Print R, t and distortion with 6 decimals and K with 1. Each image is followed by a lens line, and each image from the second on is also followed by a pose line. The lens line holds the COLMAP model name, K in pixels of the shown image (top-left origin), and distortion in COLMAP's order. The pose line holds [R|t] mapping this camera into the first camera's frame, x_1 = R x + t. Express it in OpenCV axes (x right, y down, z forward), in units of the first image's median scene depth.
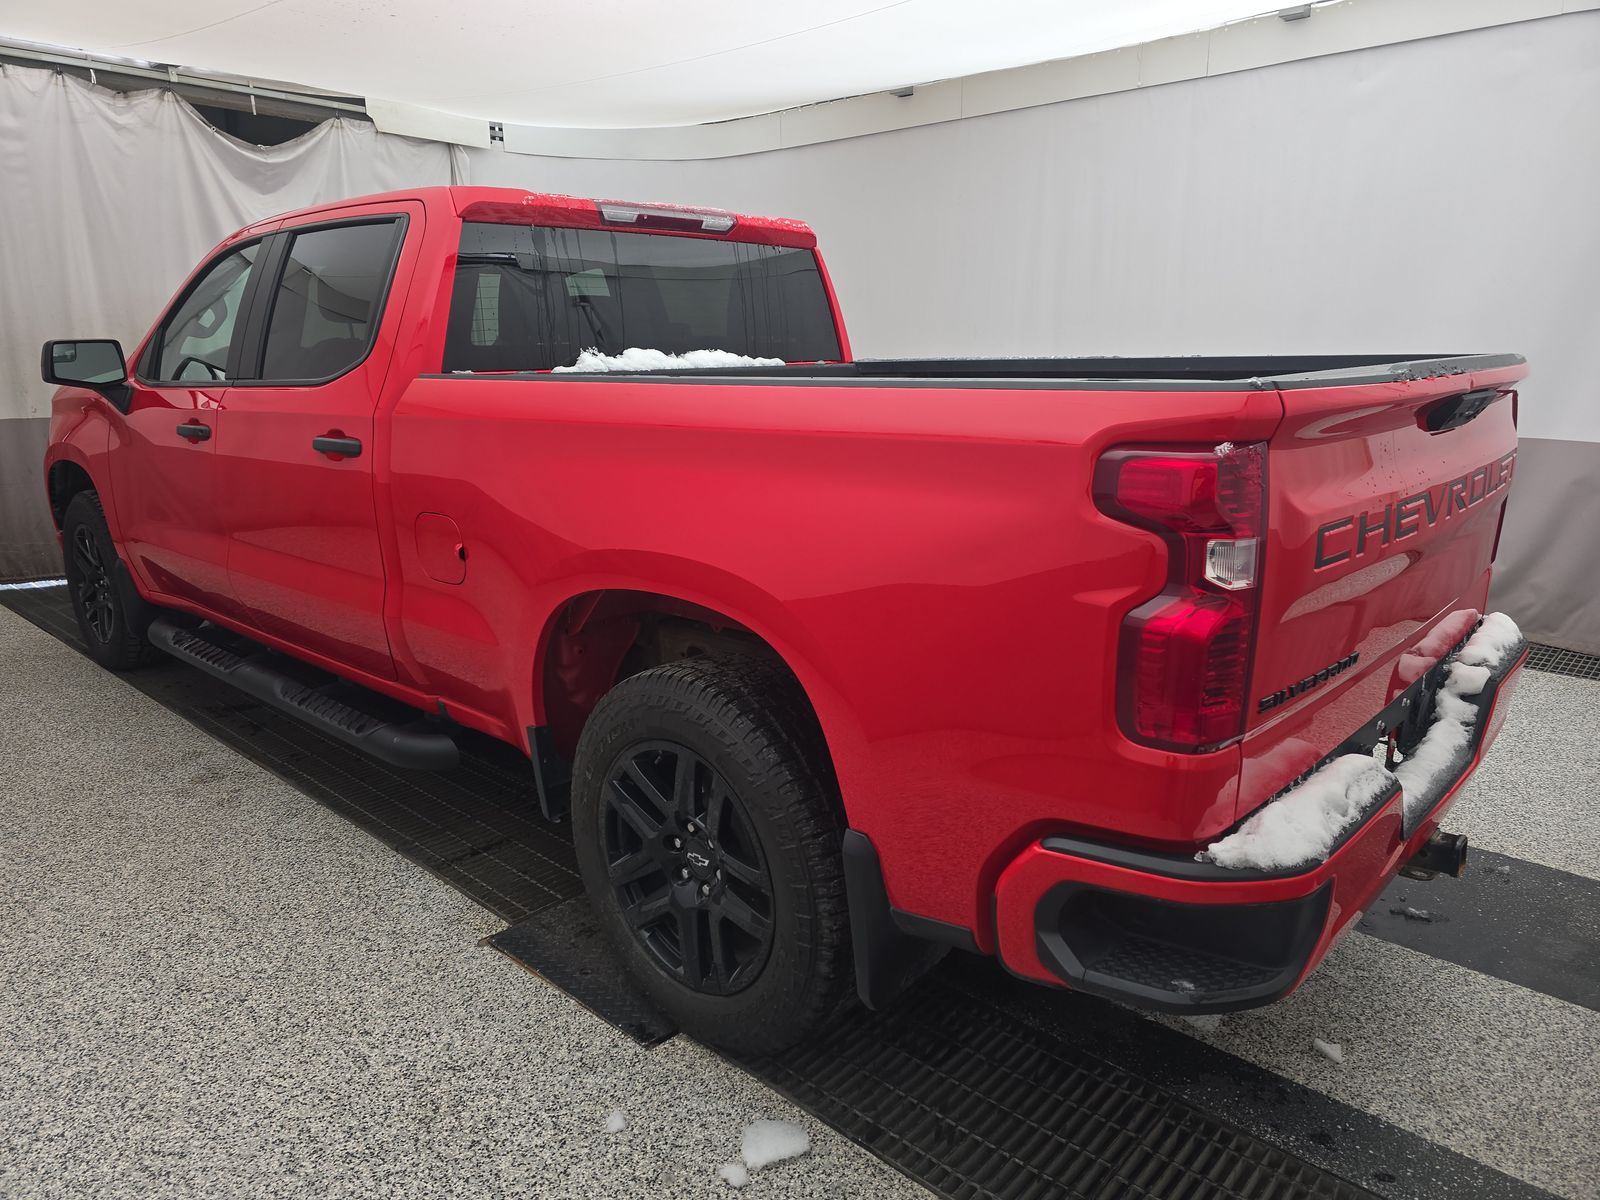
lens RADIAL K [[1083.3, 0, 802.3], [0, 1083.3, 552.3], [0, 0, 1]] dist [0.055934, -0.051534]
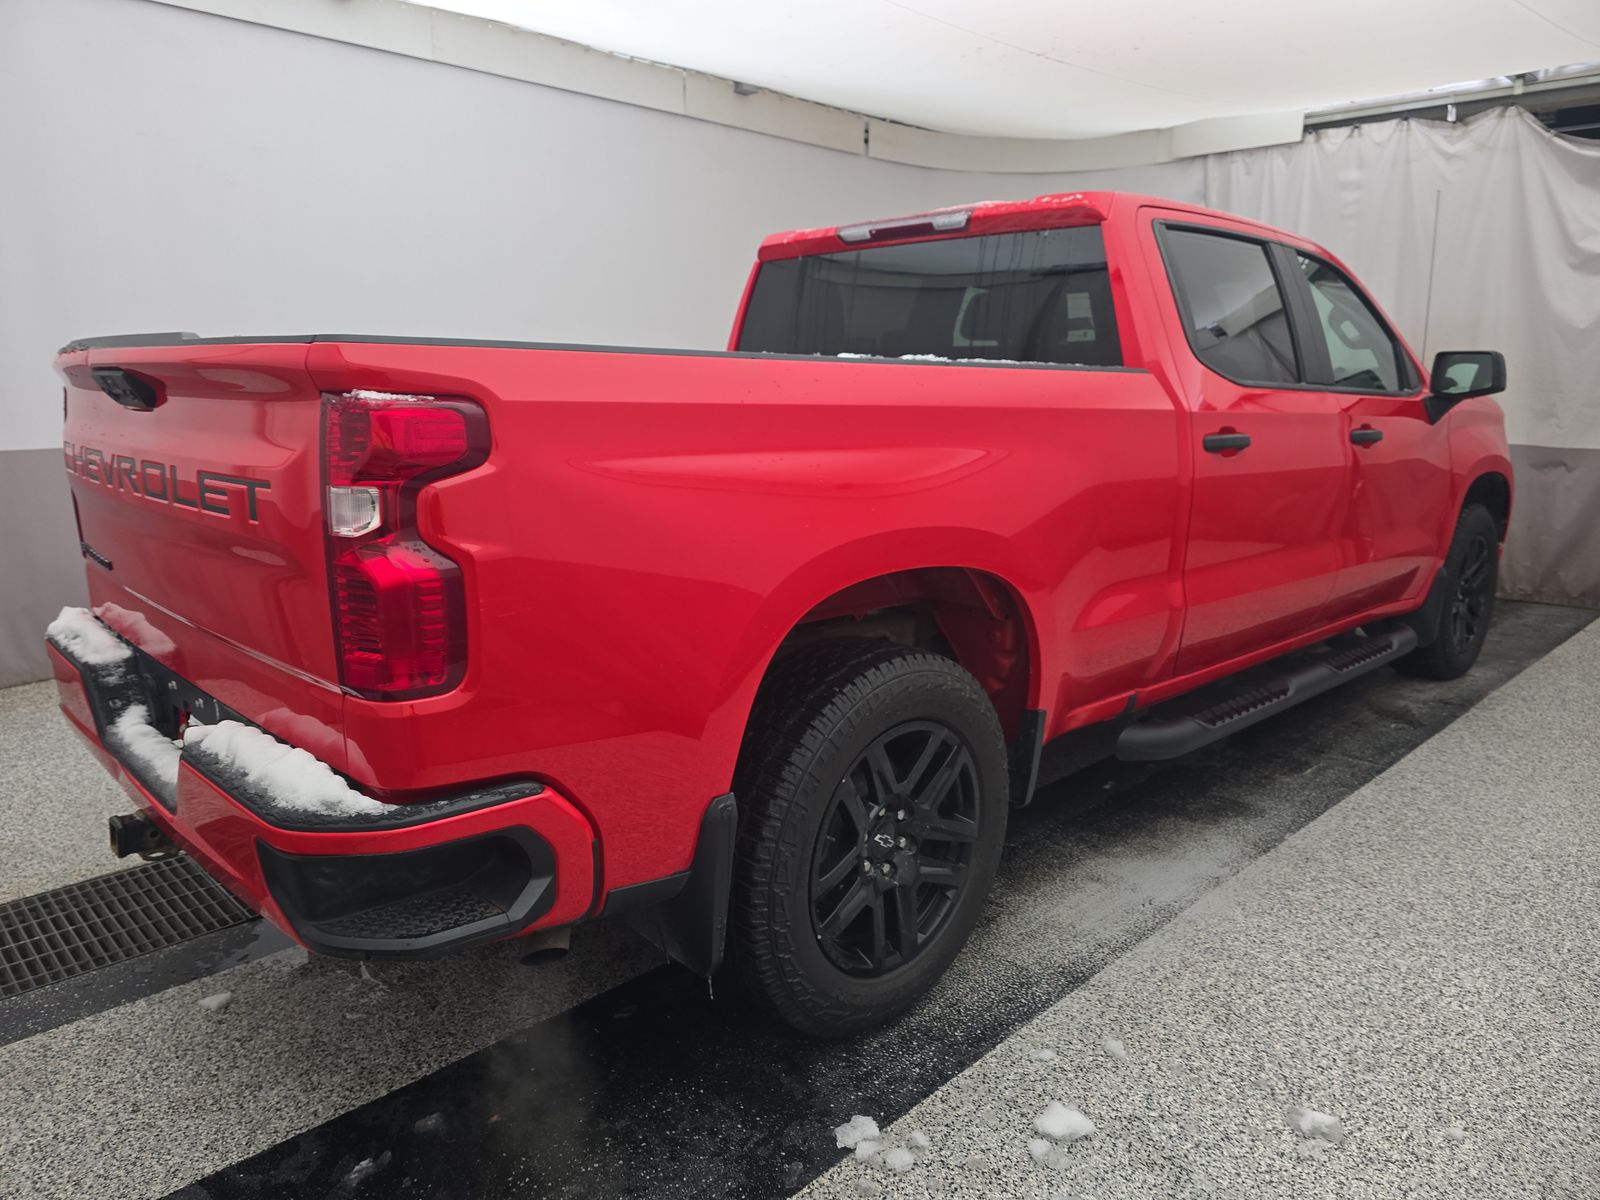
lens RADIAL K [[1123.9, 0, 823.3], [0, 1123.9, 558.2], [0, 0, 1]] dist [0.045345, -0.049511]
pose [[-0.066728, 0.160536, -0.984772, 0.963955], [-0.198429, 0.965122, 0.170778, -0.170832], [0.977841, 0.206803, -0.032545, 1.013679]]
